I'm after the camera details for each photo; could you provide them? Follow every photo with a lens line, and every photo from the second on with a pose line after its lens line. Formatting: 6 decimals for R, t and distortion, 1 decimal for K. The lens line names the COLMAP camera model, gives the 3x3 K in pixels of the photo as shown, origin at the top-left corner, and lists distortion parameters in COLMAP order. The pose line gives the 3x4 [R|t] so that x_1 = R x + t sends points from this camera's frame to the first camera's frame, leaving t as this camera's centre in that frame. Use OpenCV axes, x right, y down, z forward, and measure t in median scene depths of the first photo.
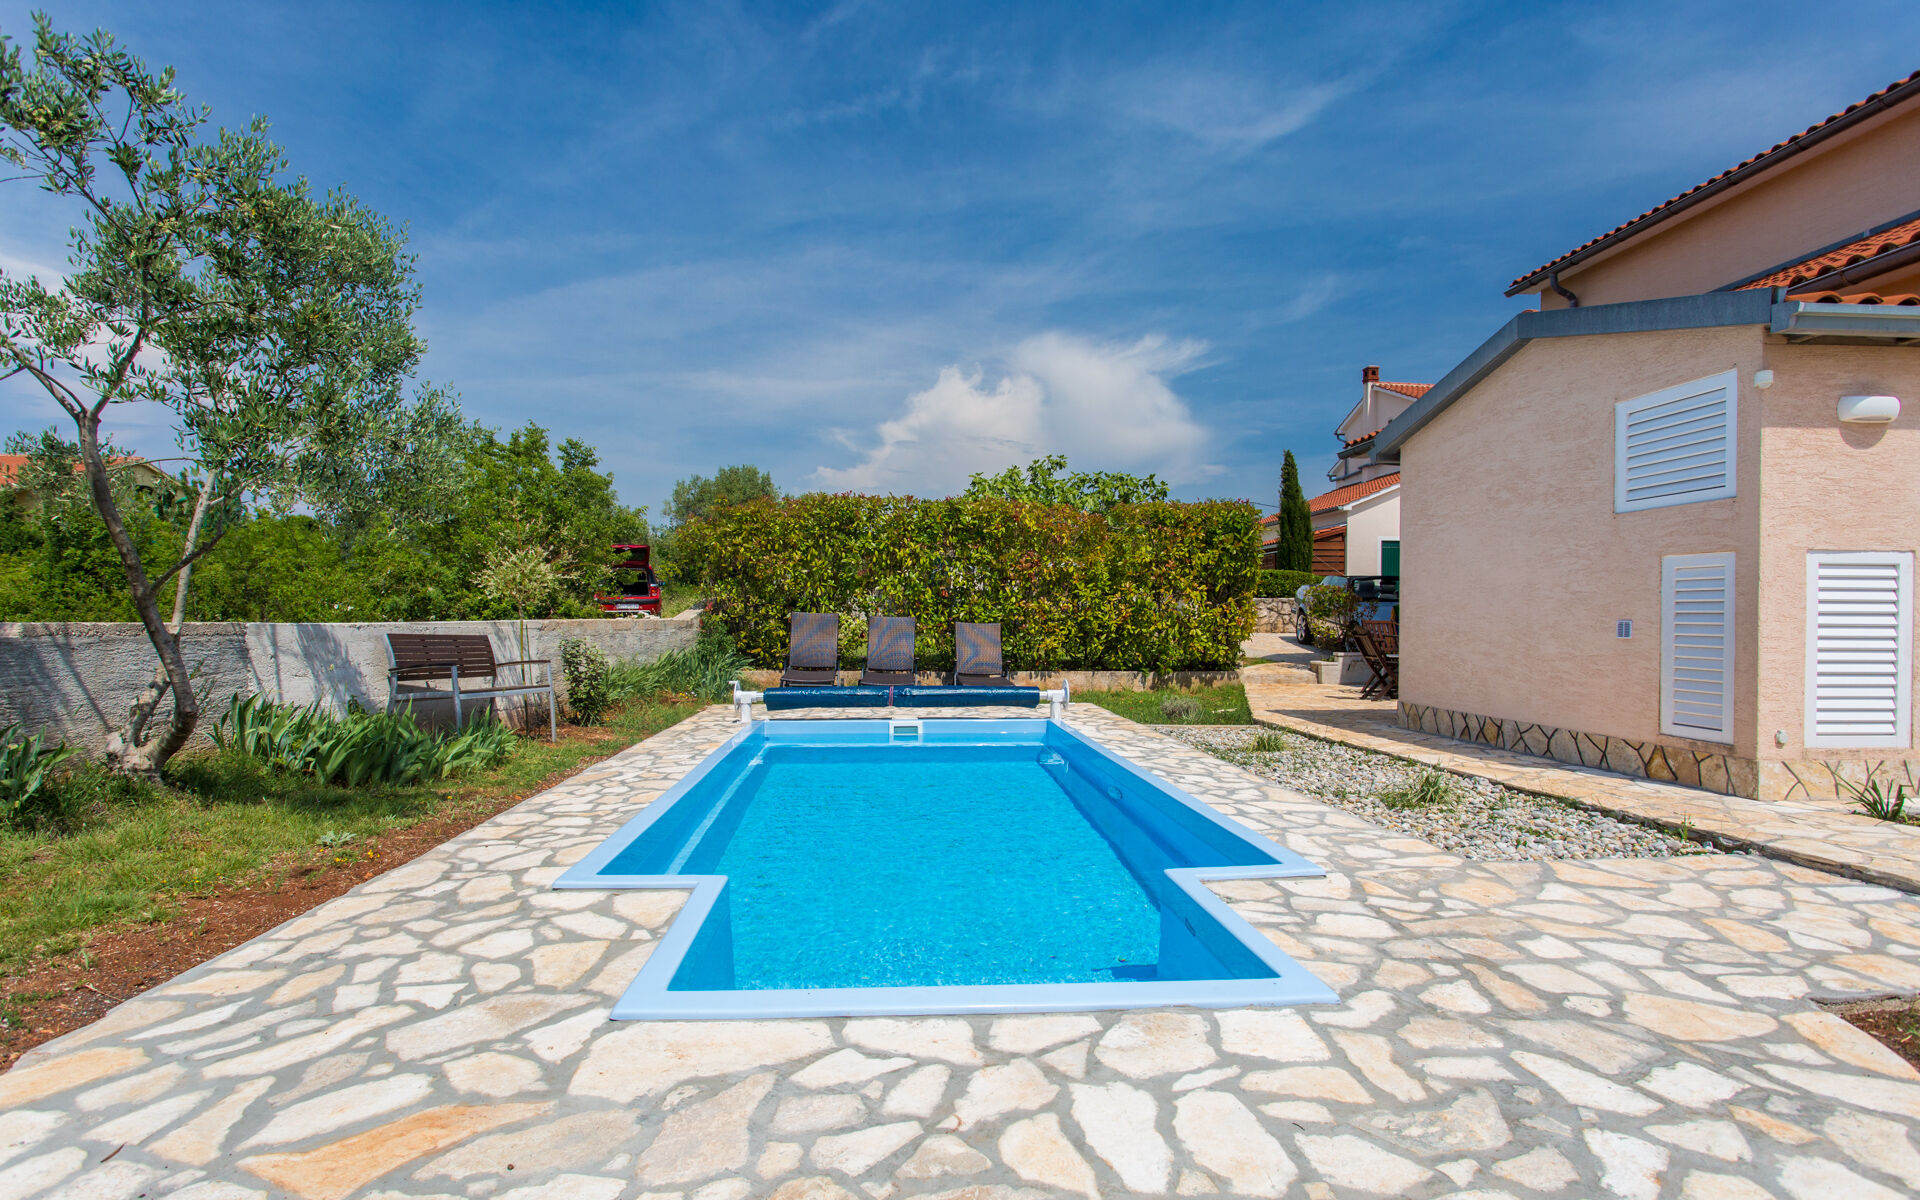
lens RADIAL K [[904.8, 0, 947.3], [0, 904.8, 604.5], [0, 0, 1]] dist [-0.001363, 0.003537]
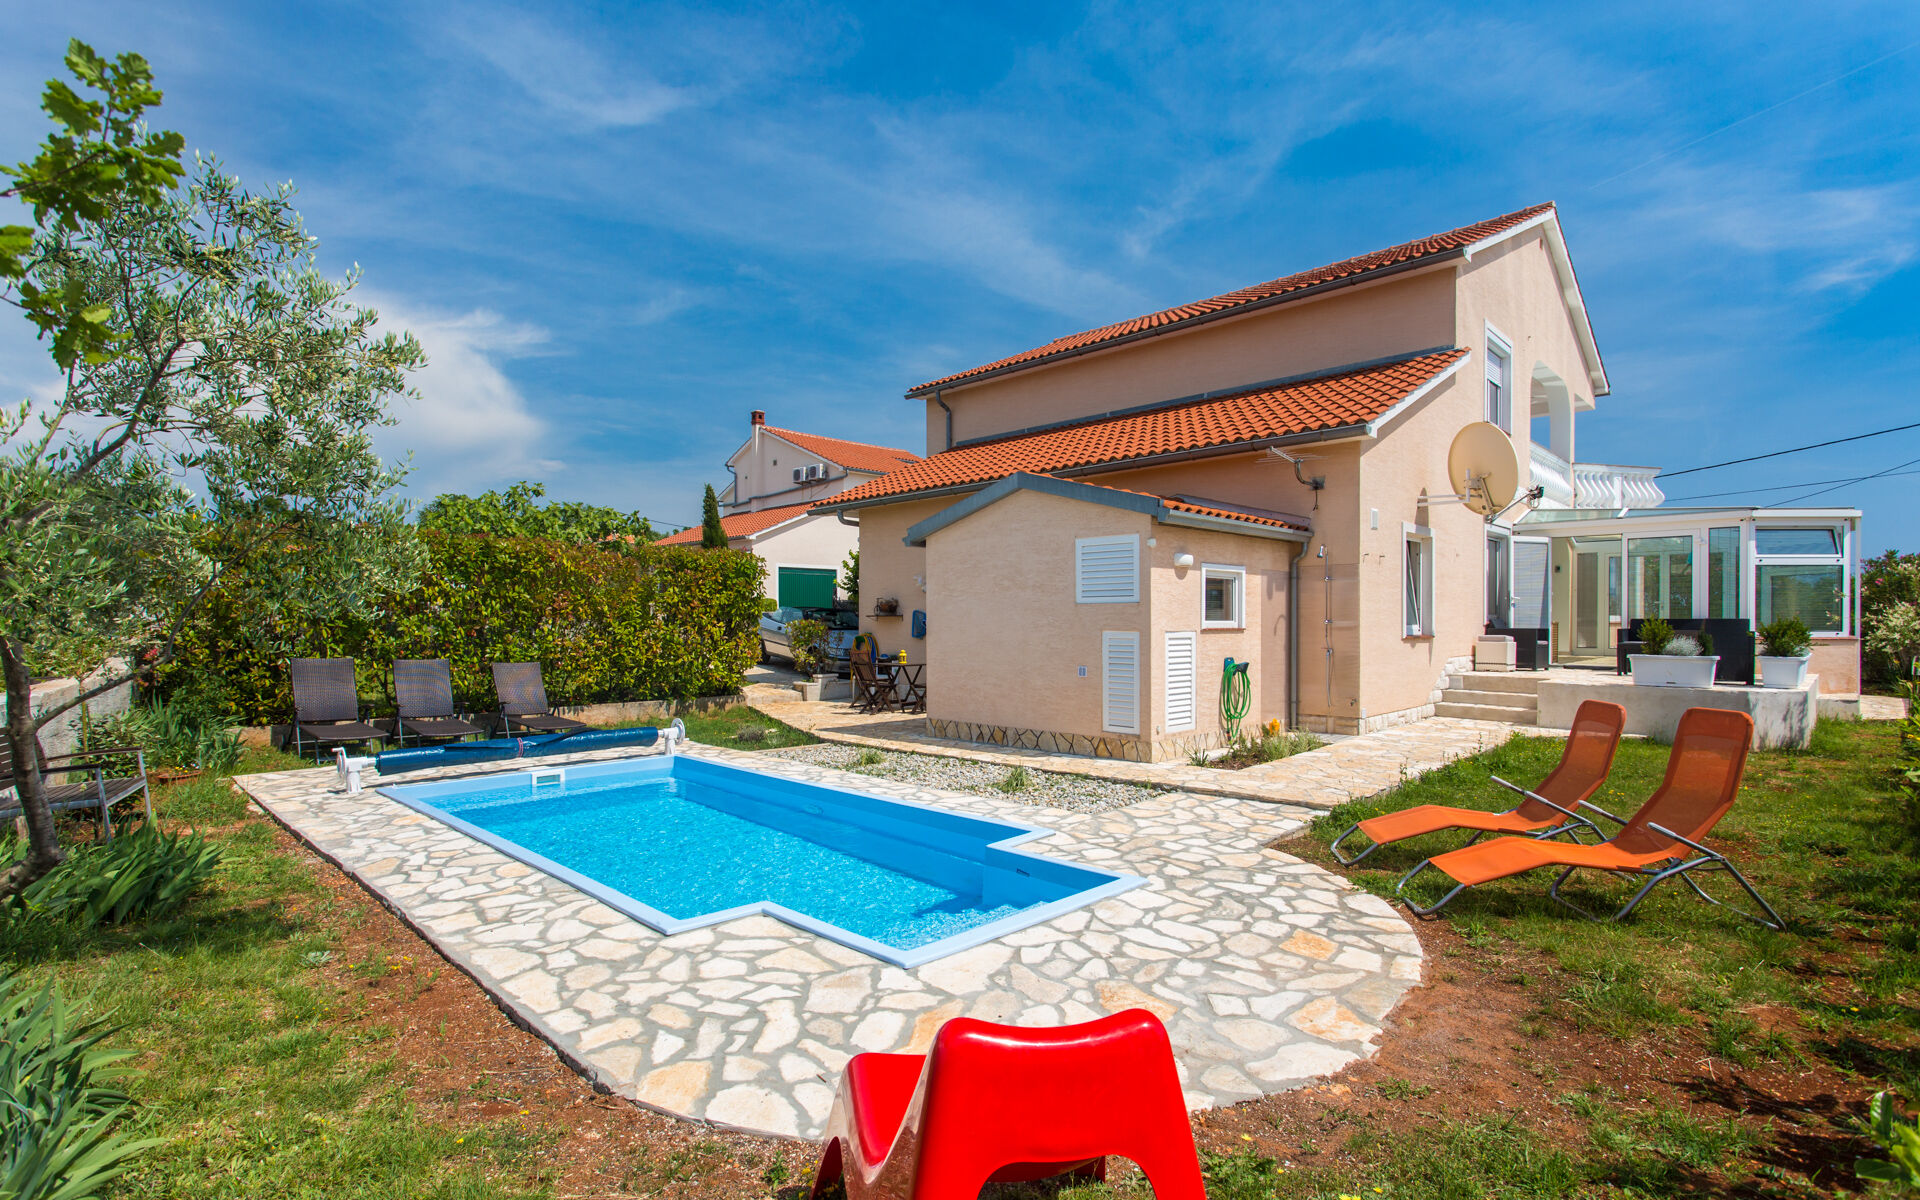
lens RADIAL K [[904.8, 0, 945.6], [0, 904.8, 633.2], [0, 0, 1]] dist [-0.001363, 0.003537]
pose [[0.762508, -0.015048, 0.646803, -0.572673], [-0.003209, 0.999629, 0.027038, -0.093033], [-0.646970, -0.022692, 0.762177, -0.142877]]
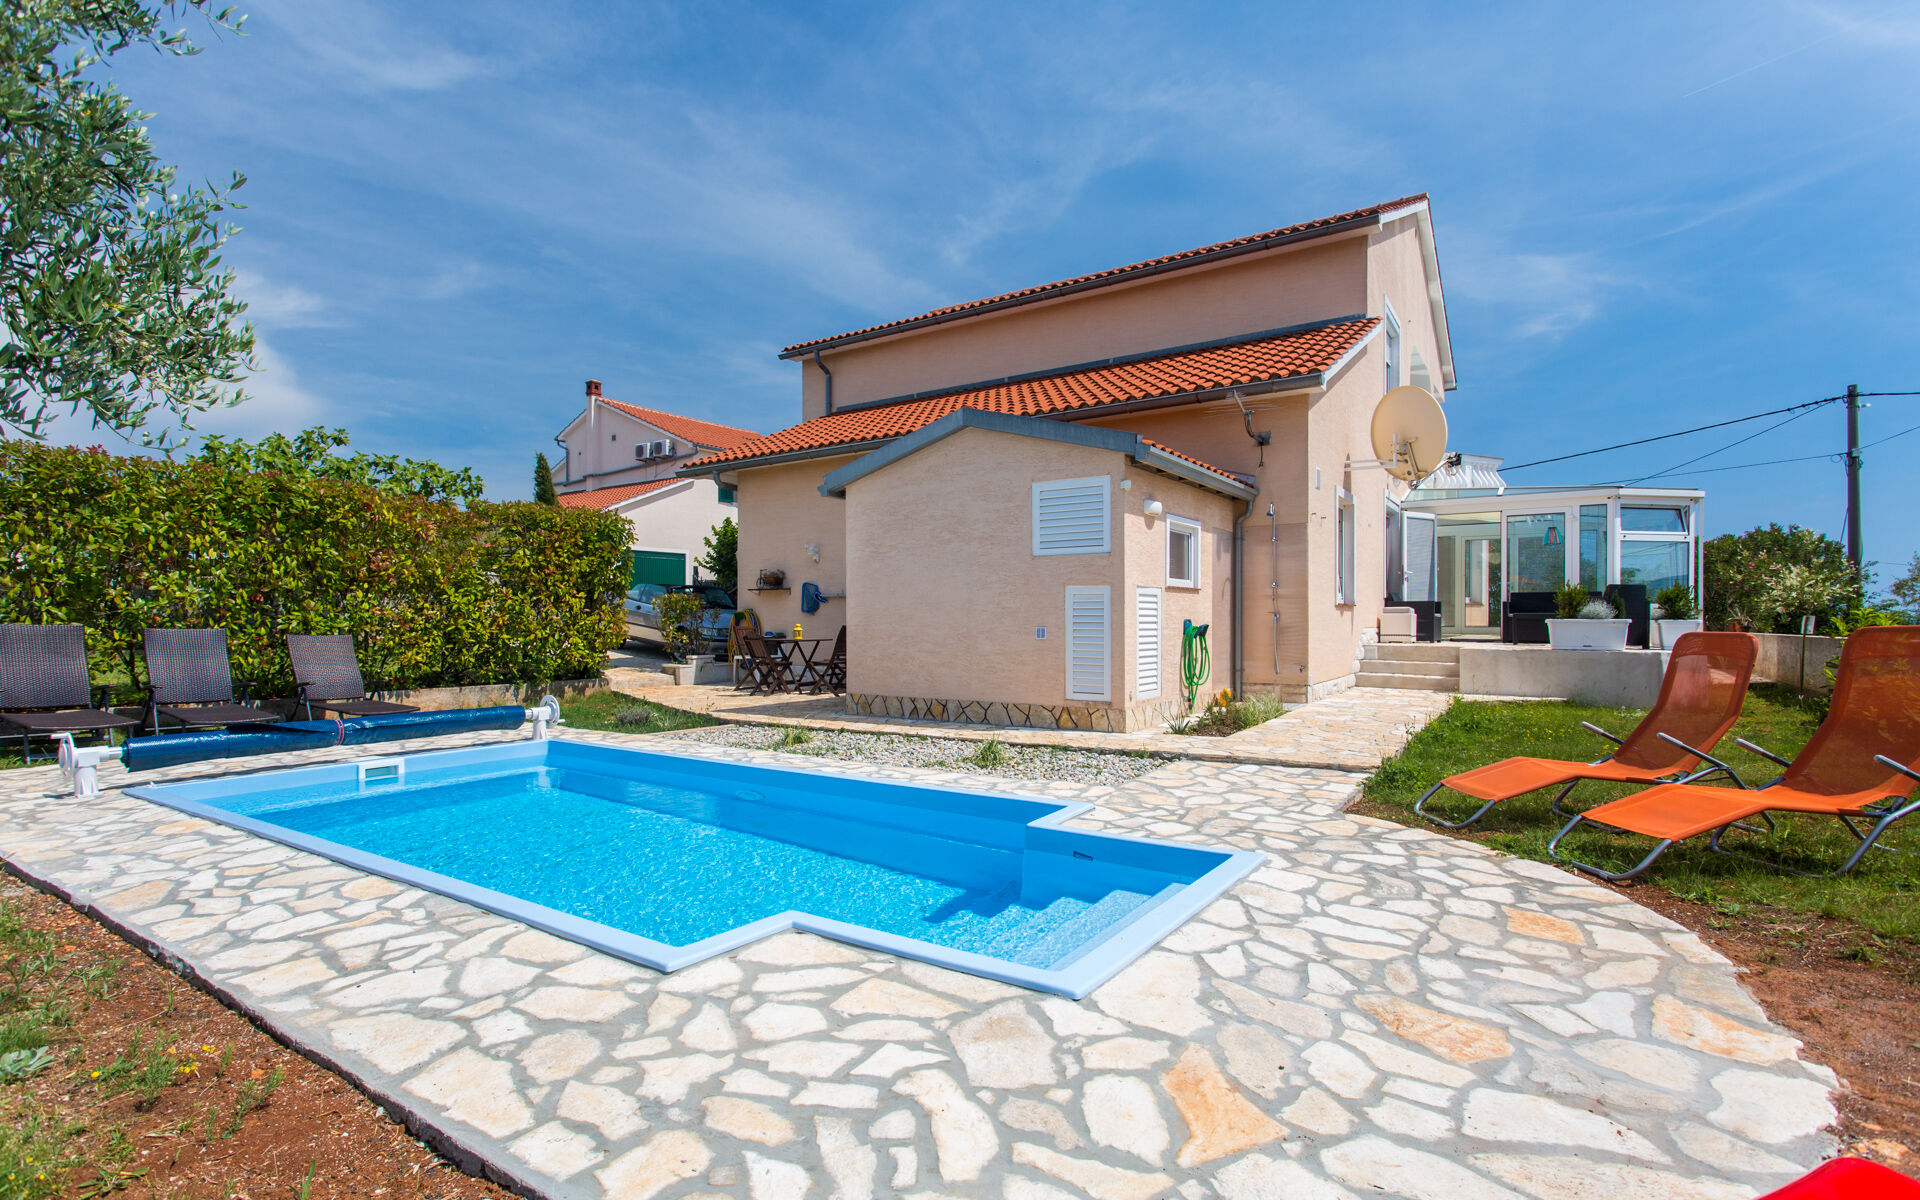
lens RADIAL K [[904.8, 0, 946.7], [0, 904.8, 631.3], [0, 0, 1]] dist [-0.001363, 0.003537]
pose [[0.630680, -0.015647, 0.775885, -0.541226], [-0.005359, 0.999685, 0.024516, -0.012246], [-0.776024, -0.019620, 0.630398, 0.169107]]
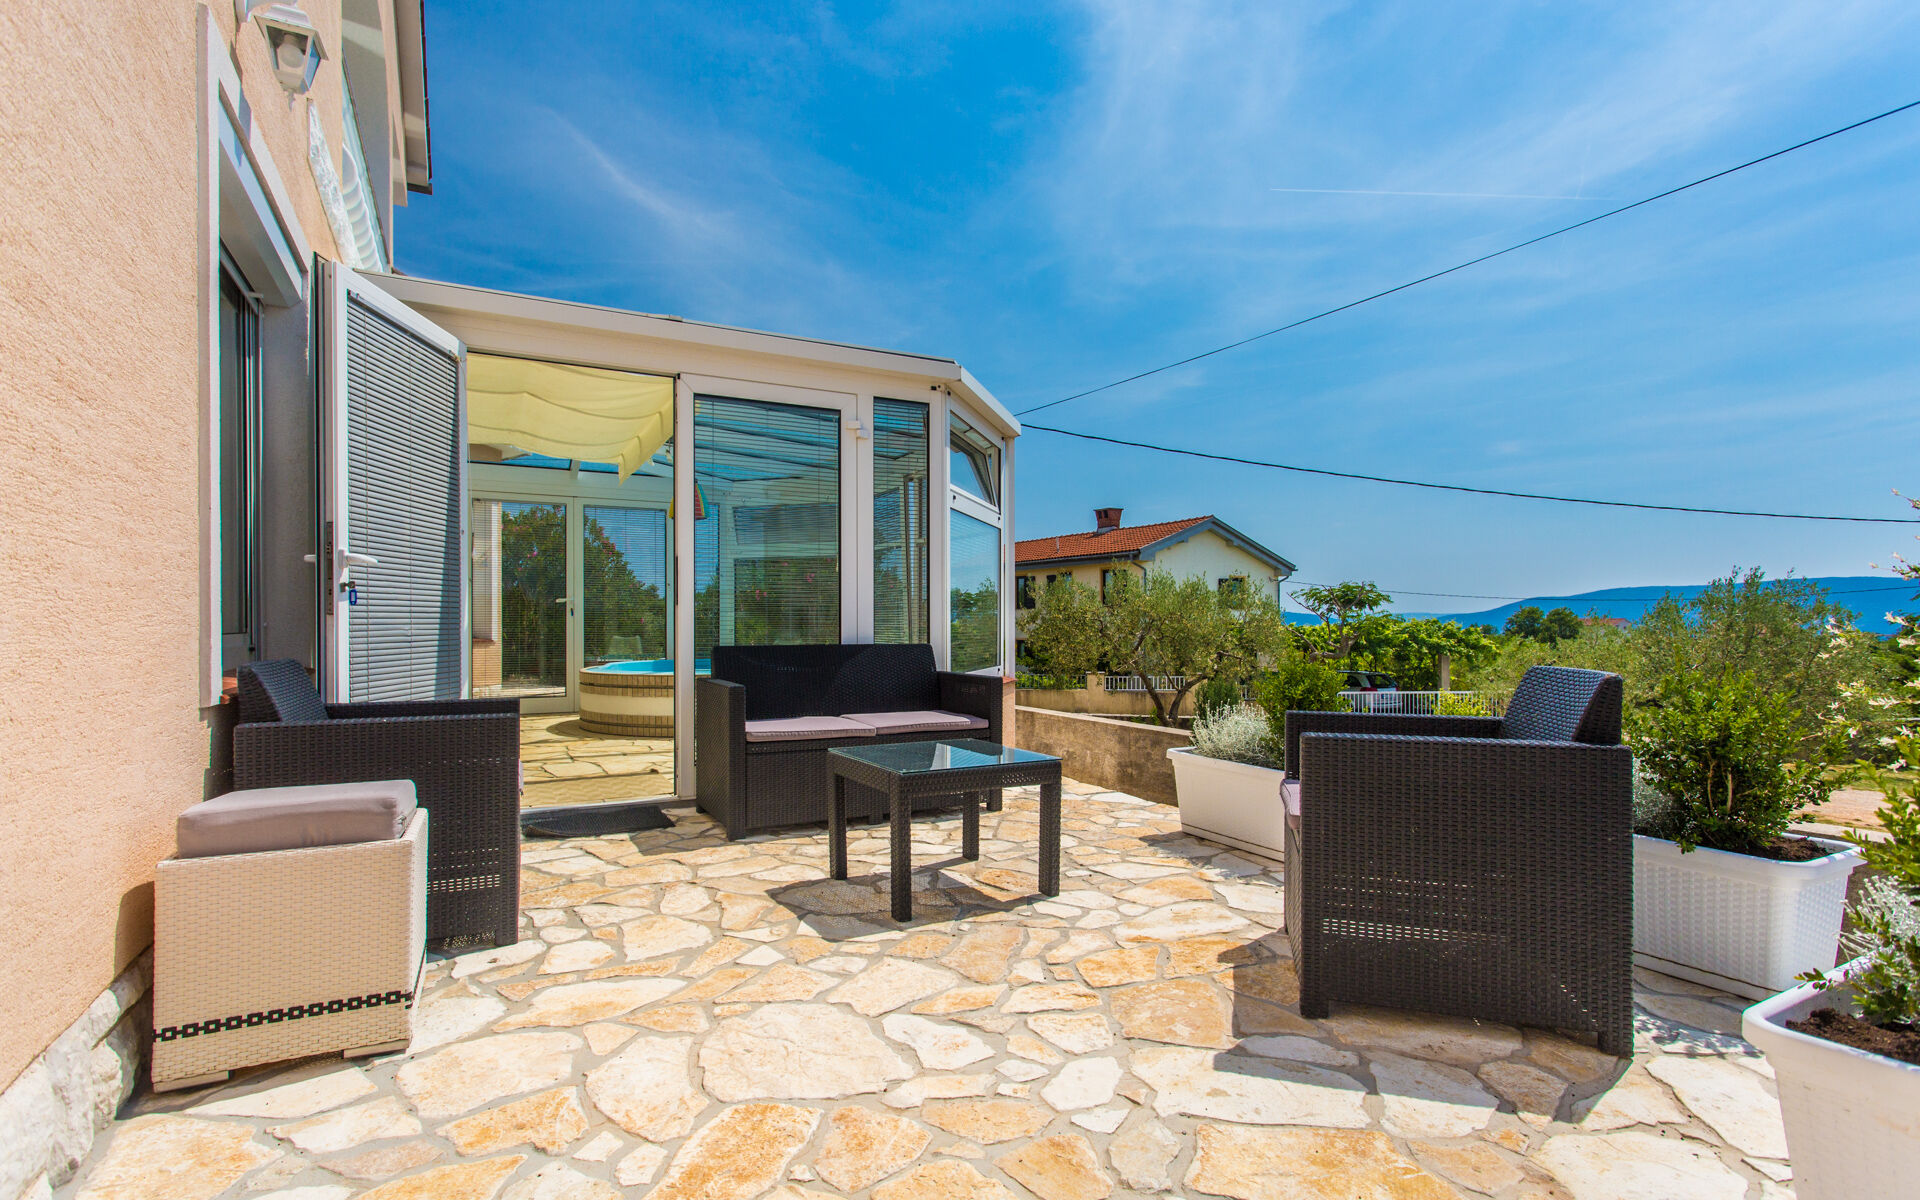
lens RADIAL K [[904.8, 0, 959.8], [0, 904.8, 609.9], [0, 0, 1]] dist [-0.001363, 0.003537]
pose [[-0.412526, -0.000521, 0.910946, 1.768121], [-0.012003, 0.999916, -0.004864, -0.104197], [-0.910867, -0.012941, -0.412498, 0.696577]]
